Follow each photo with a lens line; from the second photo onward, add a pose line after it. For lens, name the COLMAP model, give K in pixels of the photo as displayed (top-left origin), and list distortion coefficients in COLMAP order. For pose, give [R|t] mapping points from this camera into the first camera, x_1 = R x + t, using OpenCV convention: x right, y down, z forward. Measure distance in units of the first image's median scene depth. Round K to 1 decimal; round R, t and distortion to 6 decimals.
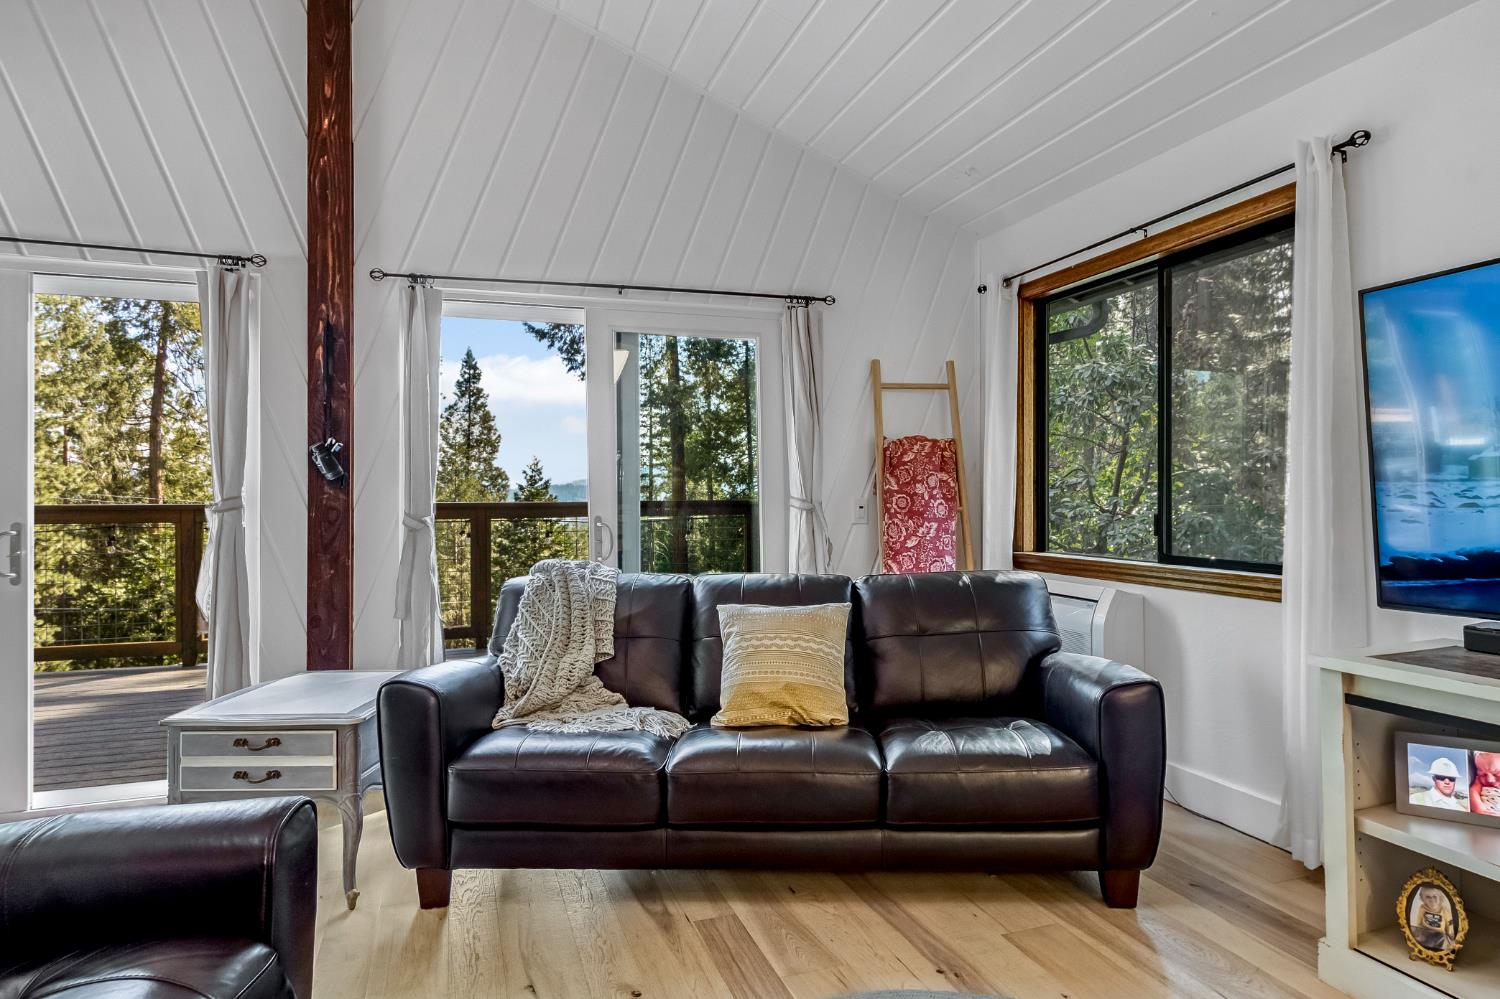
lens RADIAL K [[894.6, 0, 758.9], [0, 894.6, 497.7], [0, 0, 1]] dist [0.011230, -0.004694]
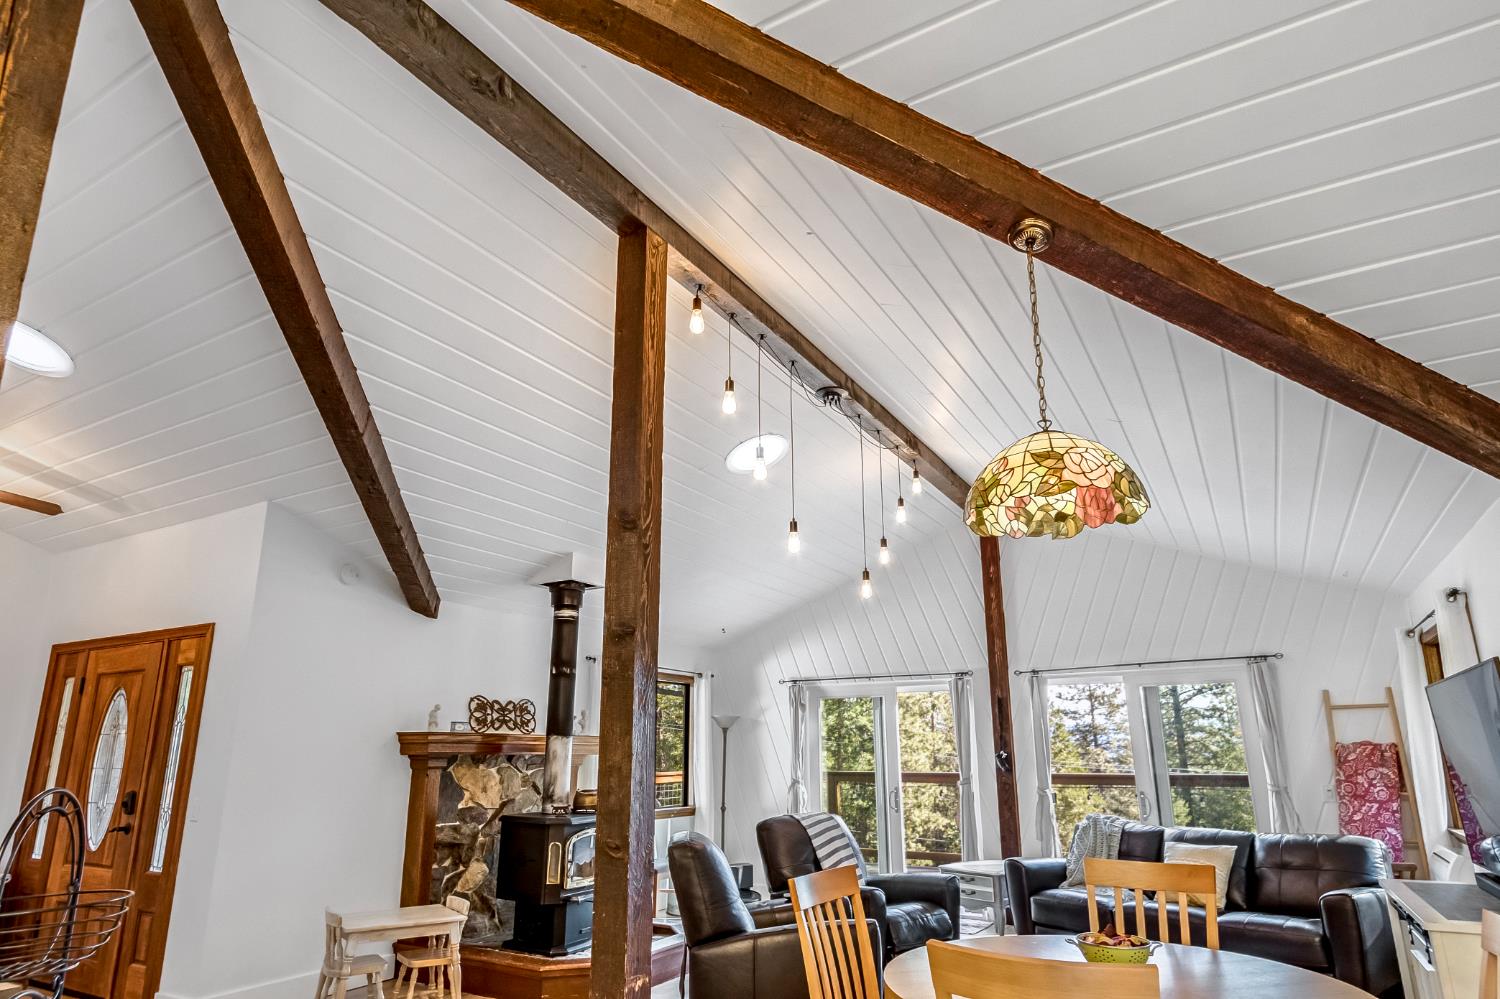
lens RADIAL K [[894.6, 0, 748.7], [0, 894.6, 511.1], [0, 0, 1]] dist [0.011230, -0.004694]
pose [[0.650725, -0.195345, -0.733756, 0.701615], [0.001758, 0.966726, -0.255809, -0.060449], [0.759312, 0.165172, 0.629416, -0.797601]]
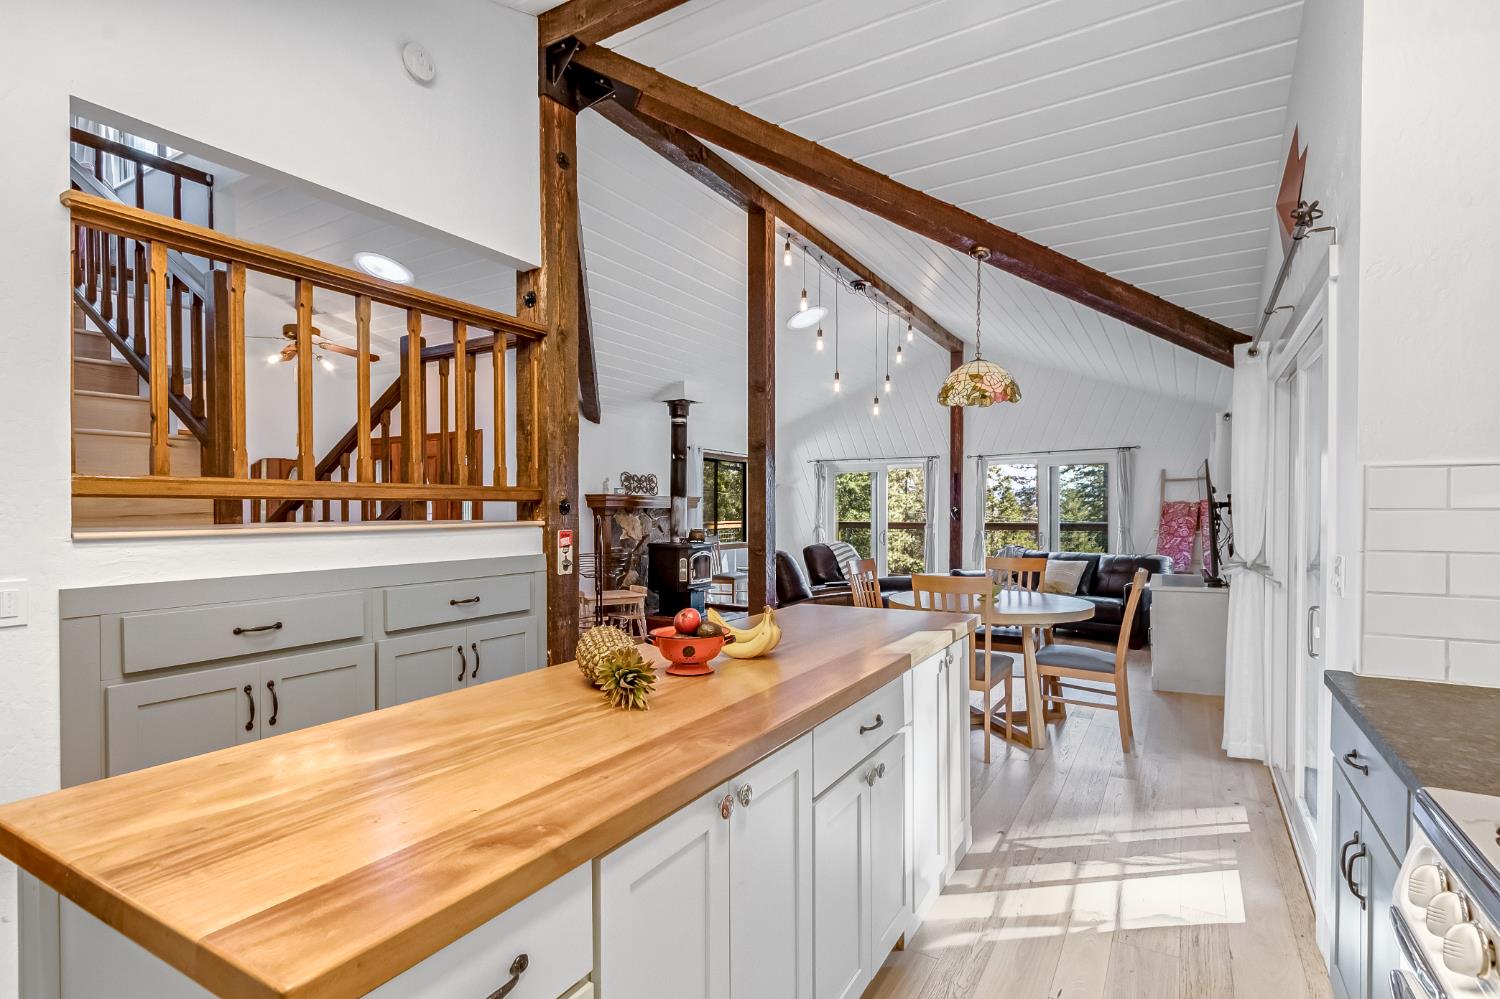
lens RADIAL K [[780.8, 0, 754.0], [0, 780.8, 515.1], [0, 0, 1]] dist [0.005974, 0.000095]
pose [[0.655788, 0.009266, -0.754888, 1.028171], [-0.000927, 0.999934, 0.011468, -0.056103], [0.754944, -0.006821, 0.655754, -1.242072]]
